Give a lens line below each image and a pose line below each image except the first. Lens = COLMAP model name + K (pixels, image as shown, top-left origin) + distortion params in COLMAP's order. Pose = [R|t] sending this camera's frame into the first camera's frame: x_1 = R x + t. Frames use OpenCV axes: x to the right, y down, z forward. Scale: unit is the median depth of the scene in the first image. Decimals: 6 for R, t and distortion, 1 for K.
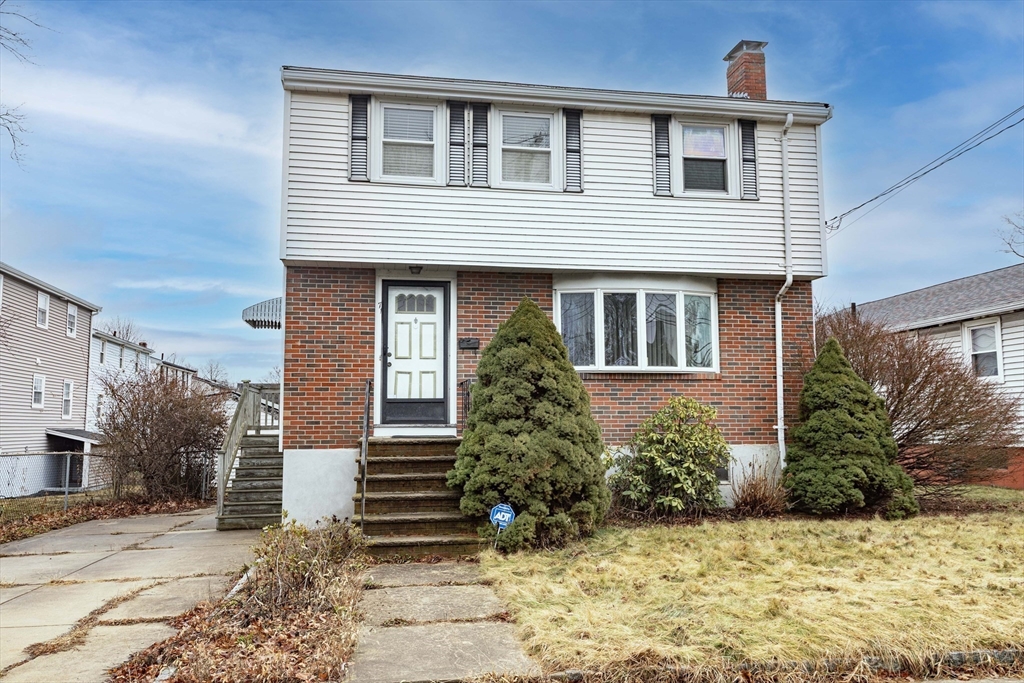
lens RADIAL K [[776.4, 0, 512.0], [0, 776.4, 341.5], [0, 0, 1]] dist [0.005298, 0.003131]
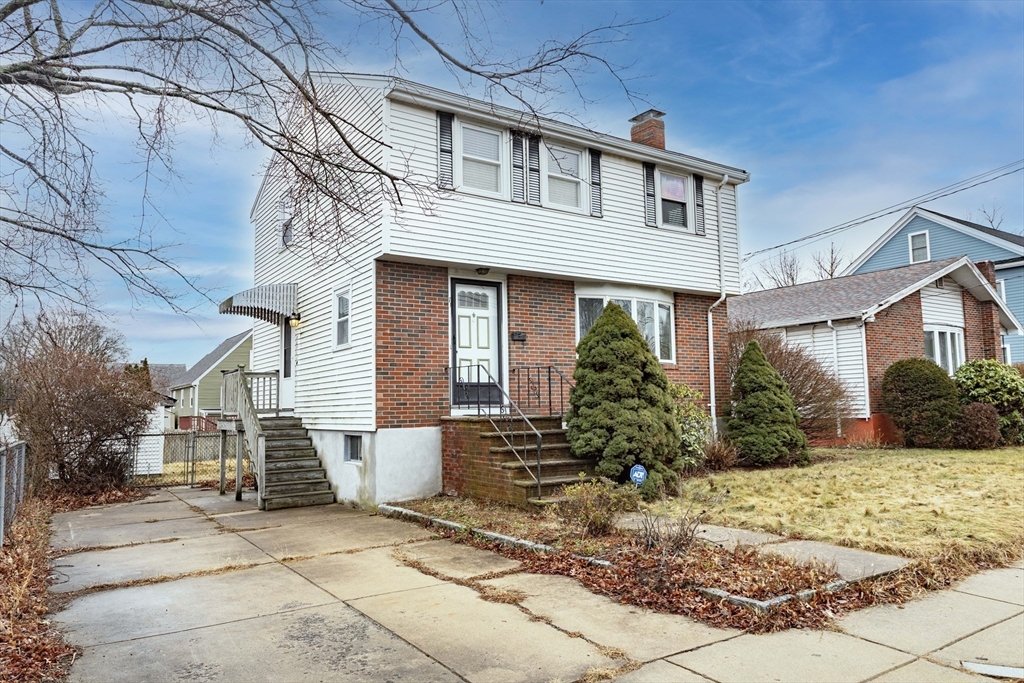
lens RADIAL K [[691.6, 0, 512.0], [0, 691.6, 341.5], [0, 0, 1]] dist [-0.002753, -0.000412]
pose [[0.915271, 0.027658, 0.401888, -0.480650], [-0.030332, 0.999540, 0.000289, 0.010494], [-0.401695, -0.012455, 0.915689, 0.039547]]
